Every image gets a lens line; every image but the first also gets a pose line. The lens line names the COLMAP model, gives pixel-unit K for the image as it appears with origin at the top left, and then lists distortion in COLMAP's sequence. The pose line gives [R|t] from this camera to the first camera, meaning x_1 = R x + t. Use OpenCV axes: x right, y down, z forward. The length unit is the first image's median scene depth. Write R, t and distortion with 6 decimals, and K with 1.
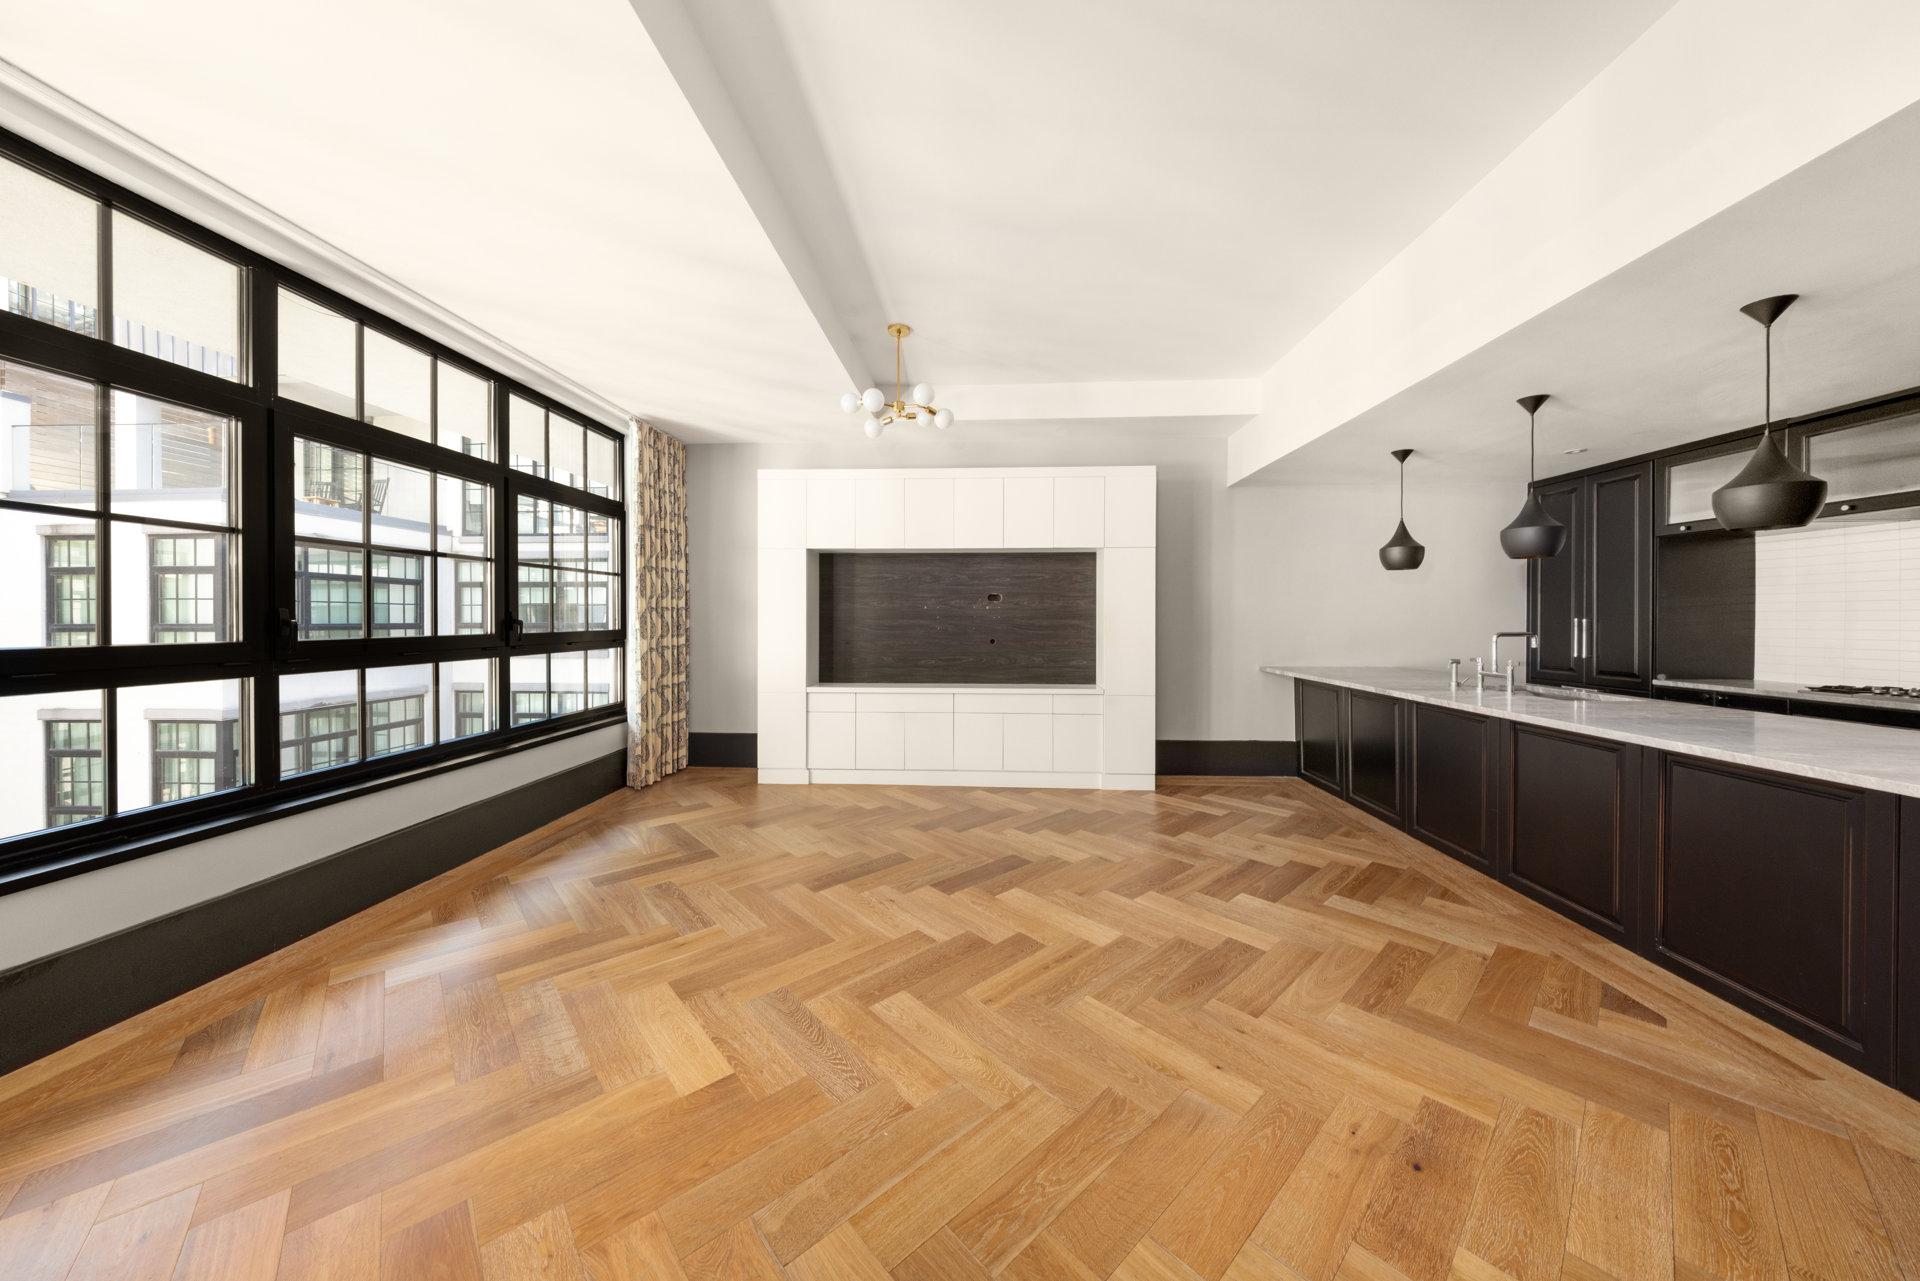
lens RADIAL K [[609.4, 0, 957.5], [0, 609.4, 610.6], [0, 0, 1]] dist [0.000072, 0.000005]
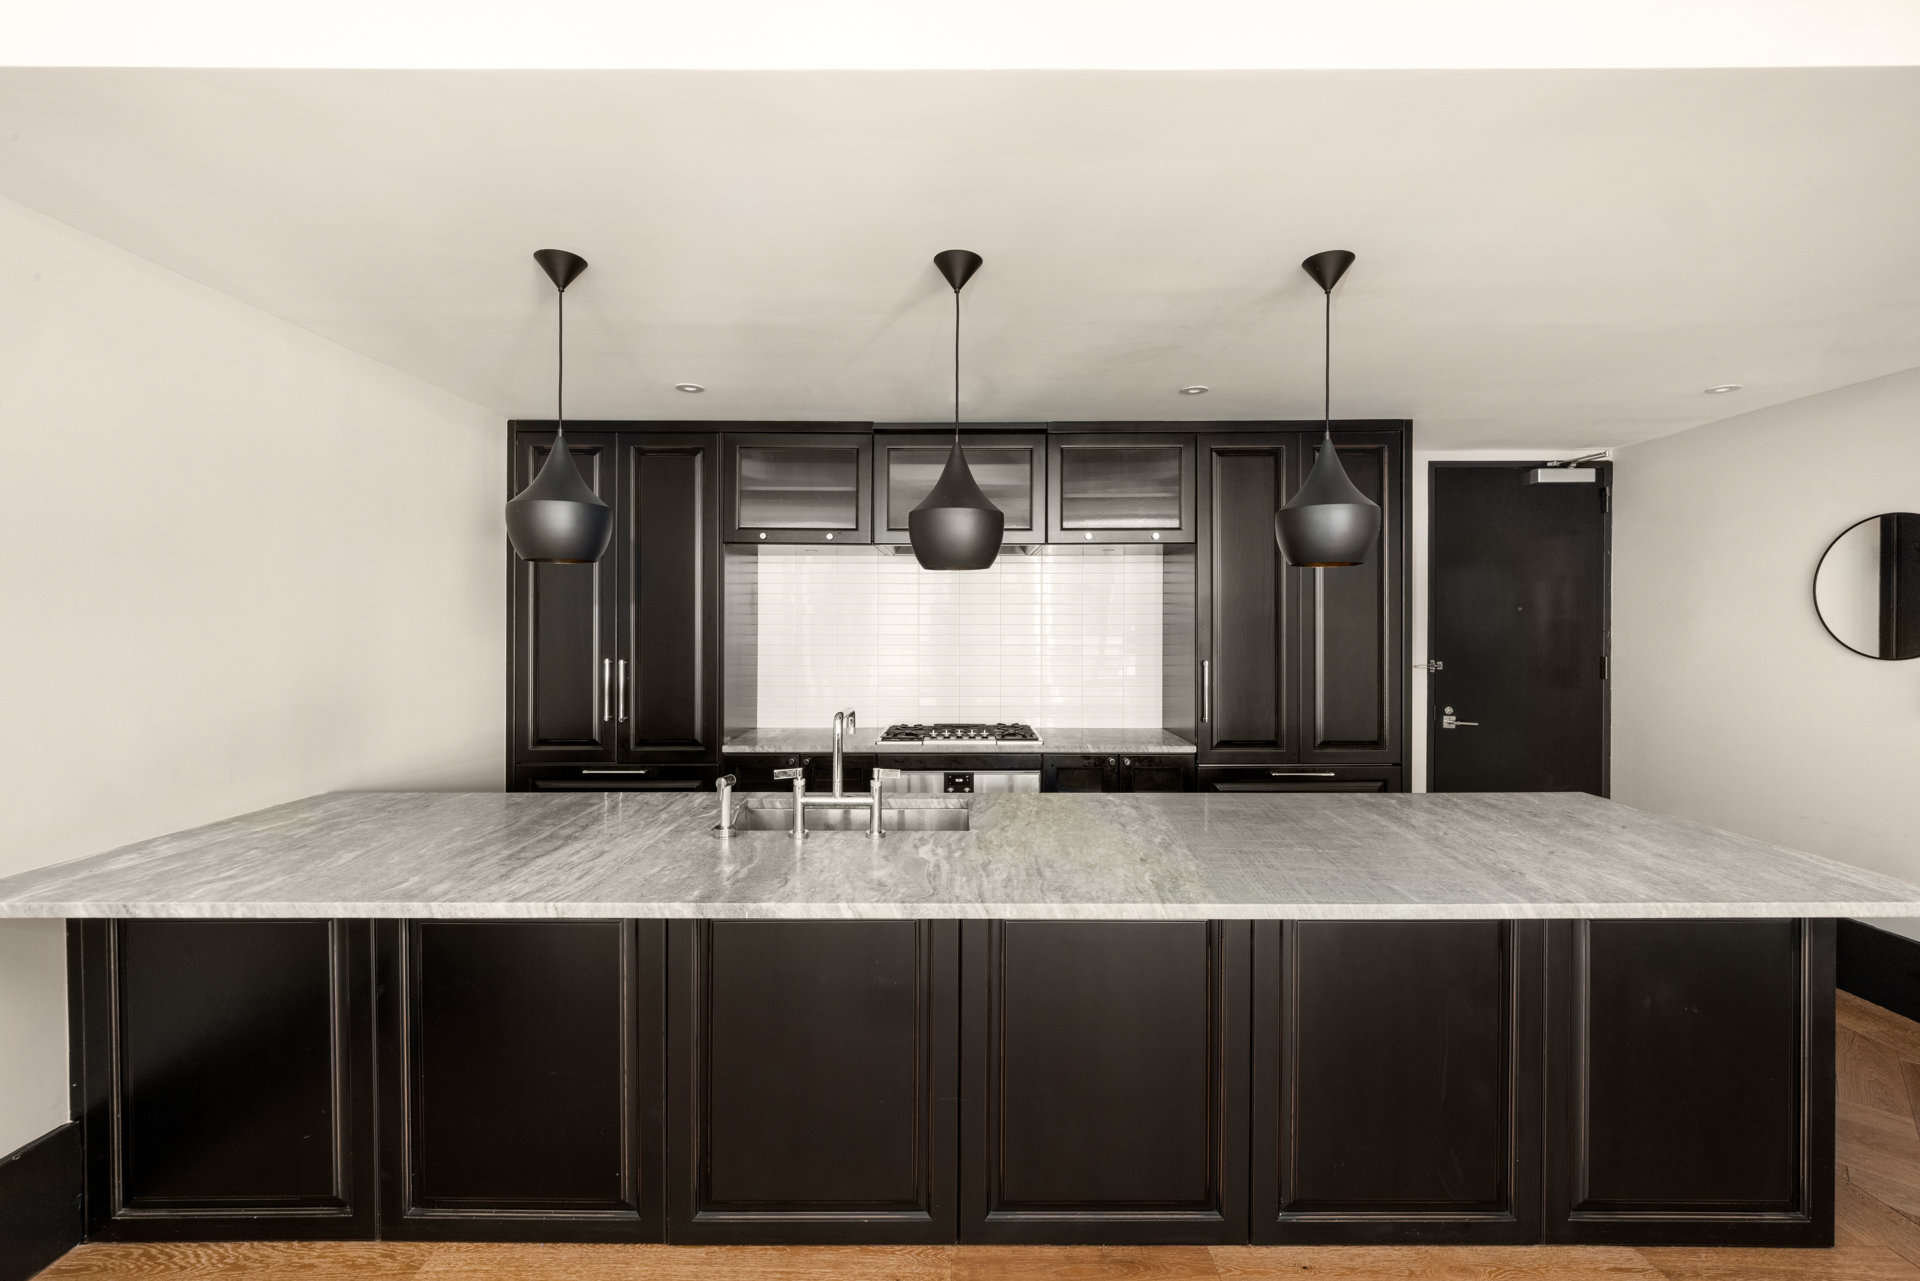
lens RADIAL K [[1188.8, 0, 960.0], [0, 1188.8, 640.5], [0, 0, 1]] dist [0.003341, 0.000485]
pose [[-0.028993, -0.011078, 0.999518, -0.064663], [0.002883, 0.999934, 0.011166, -0.047608], [-0.999575, 0.003205, -0.028959, 0.802540]]
